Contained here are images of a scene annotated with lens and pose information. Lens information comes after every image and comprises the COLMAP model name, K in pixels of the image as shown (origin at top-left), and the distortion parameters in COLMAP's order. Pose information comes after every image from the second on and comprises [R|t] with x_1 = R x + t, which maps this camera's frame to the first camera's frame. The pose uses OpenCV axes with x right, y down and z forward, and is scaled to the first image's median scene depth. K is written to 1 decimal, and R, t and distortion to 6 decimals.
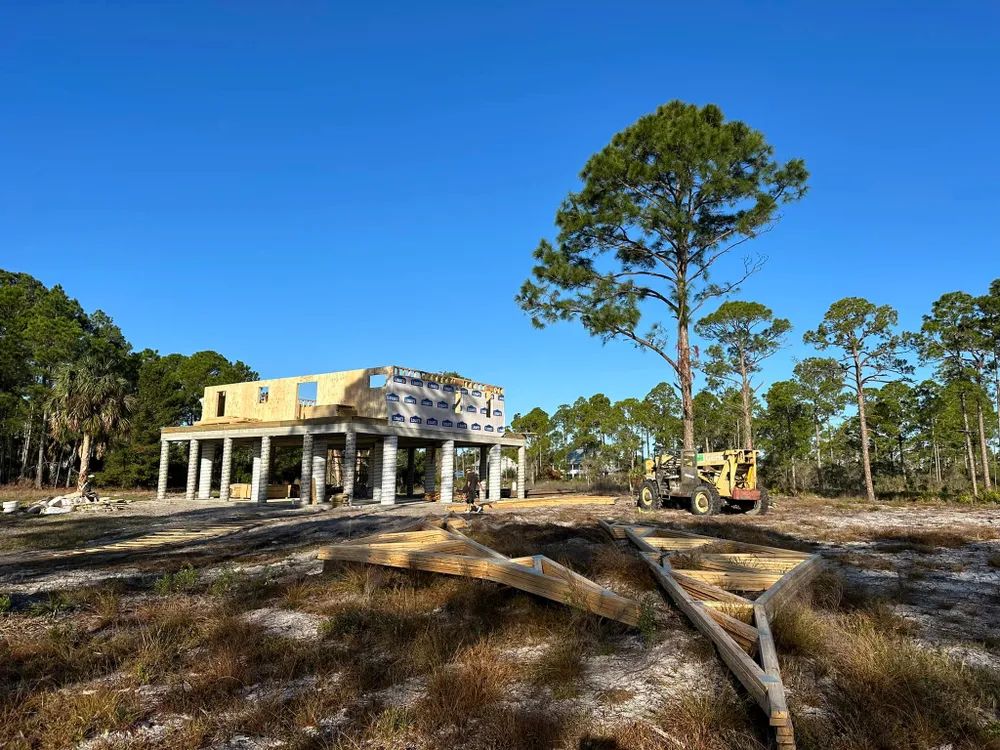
lens RADIAL K [[644.1, 0, 500.0], [0, 644.1, 375.0], [0, 0, 1]] dist [-0.002554, -0.001190]
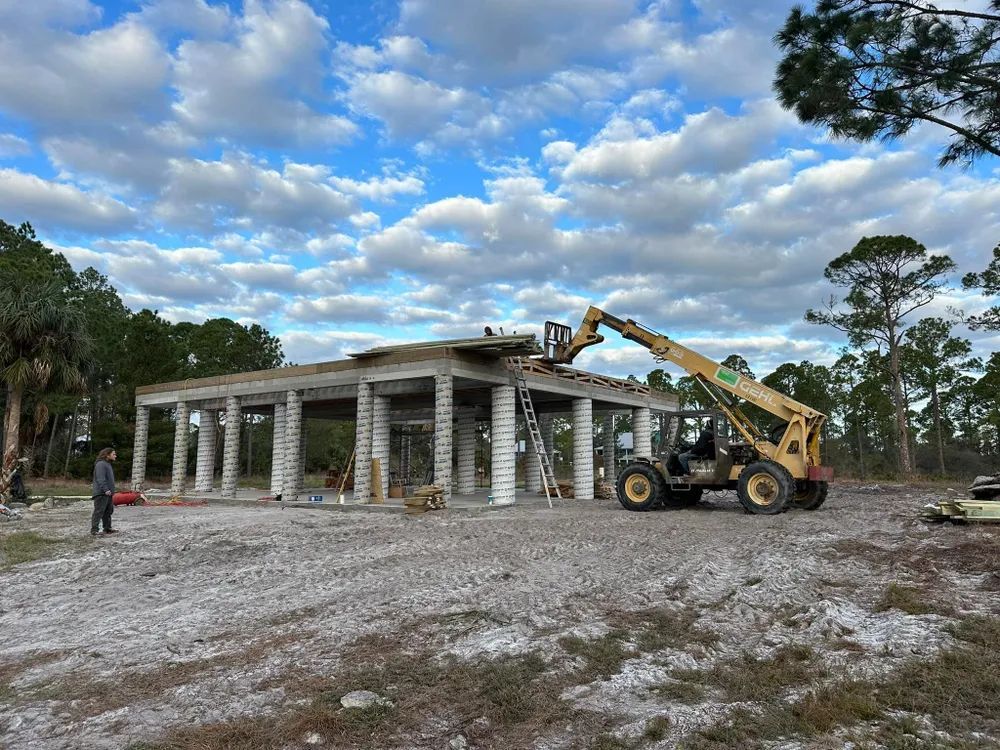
lens RADIAL K [[721.6, 0, 500.0], [0, 721.6, 375.0], [0, 0, 1]] dist [0.004221, 0.001992]
pose [[0.997944, -0.013772, -0.062599, -0.040770], [0.015916, 0.999299, 0.033873, 0.019153], [0.062089, -0.034800, 0.997464, 0.107407]]
